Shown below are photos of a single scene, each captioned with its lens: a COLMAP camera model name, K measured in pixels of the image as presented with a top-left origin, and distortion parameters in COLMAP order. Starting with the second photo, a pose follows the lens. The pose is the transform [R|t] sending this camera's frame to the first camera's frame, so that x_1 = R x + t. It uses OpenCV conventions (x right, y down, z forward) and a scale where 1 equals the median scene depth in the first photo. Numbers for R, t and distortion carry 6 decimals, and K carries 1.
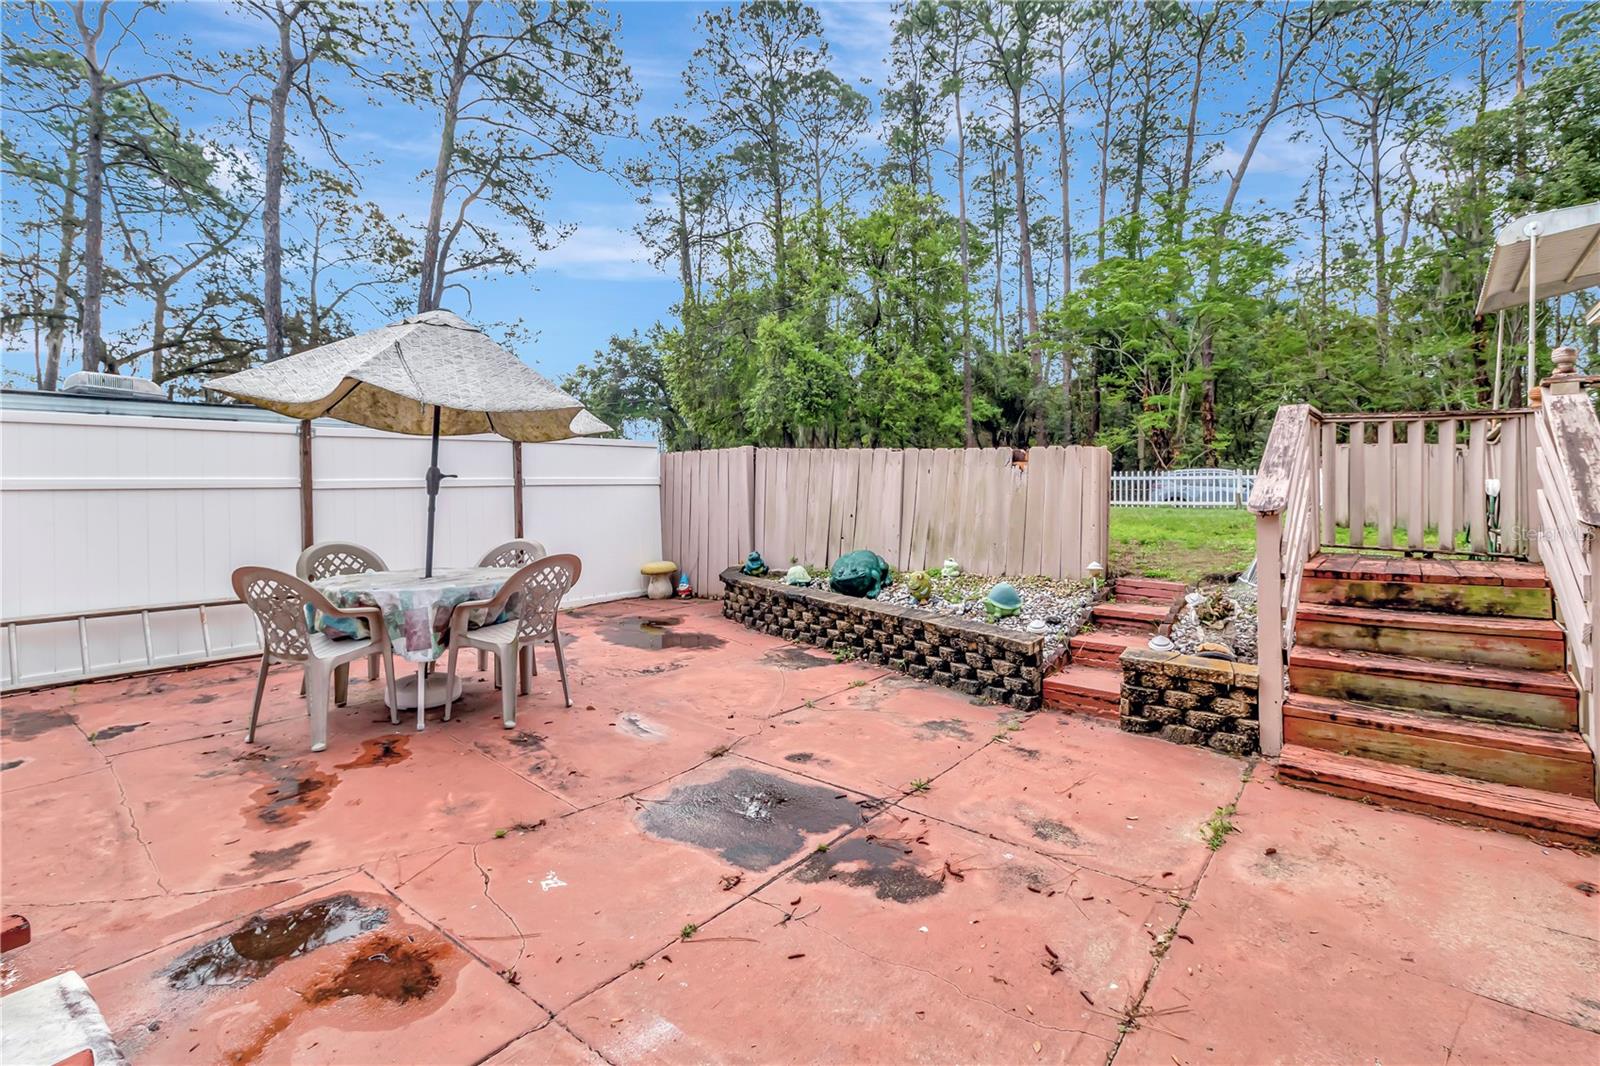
lens RADIAL K [[747.2, 0, 811.7], [0, 747.2, 482.3], [0, 0, 1]] dist [0.004855, 0.000438]
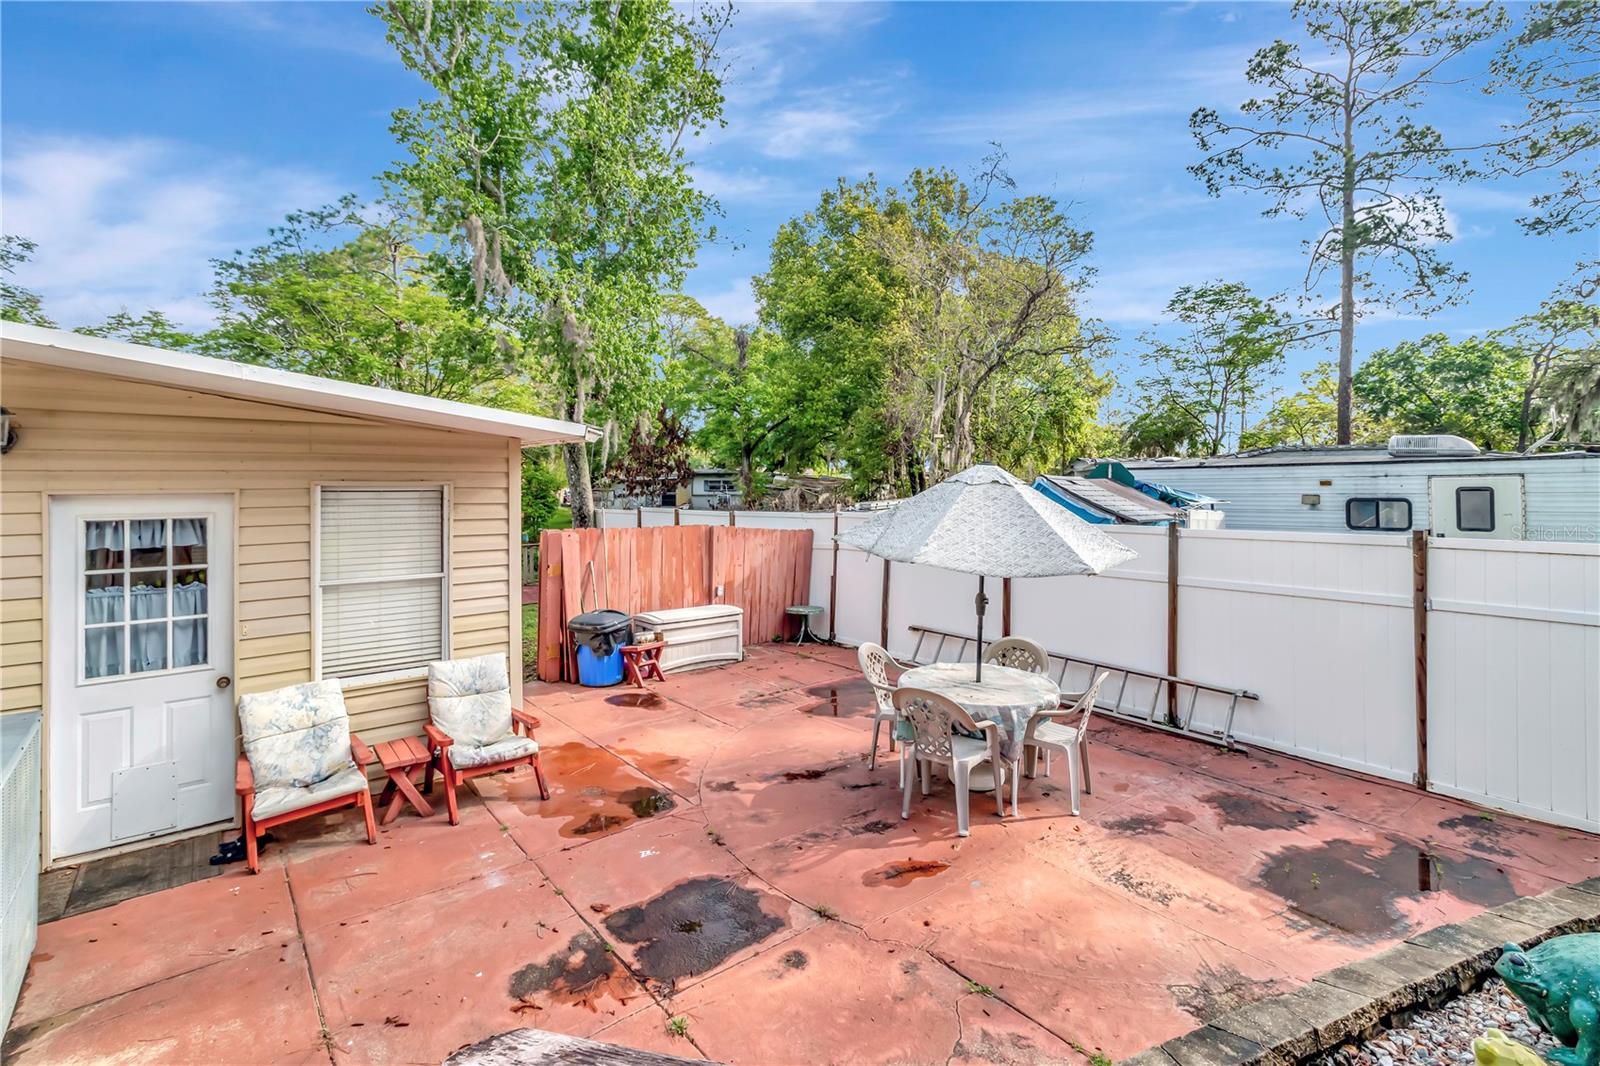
lens RADIAL K [[747.2, 0, 811.7], [0, 747.2, 482.3], [0, 0, 1]] dist [0.004855, 0.000438]
pose [[-0.208755, -0.001910, -0.977966, 0.831069], [0.005697, 0.999979, -0.003169, -0.220990], [0.977951, -0.006233, -0.208740, 1.096465]]
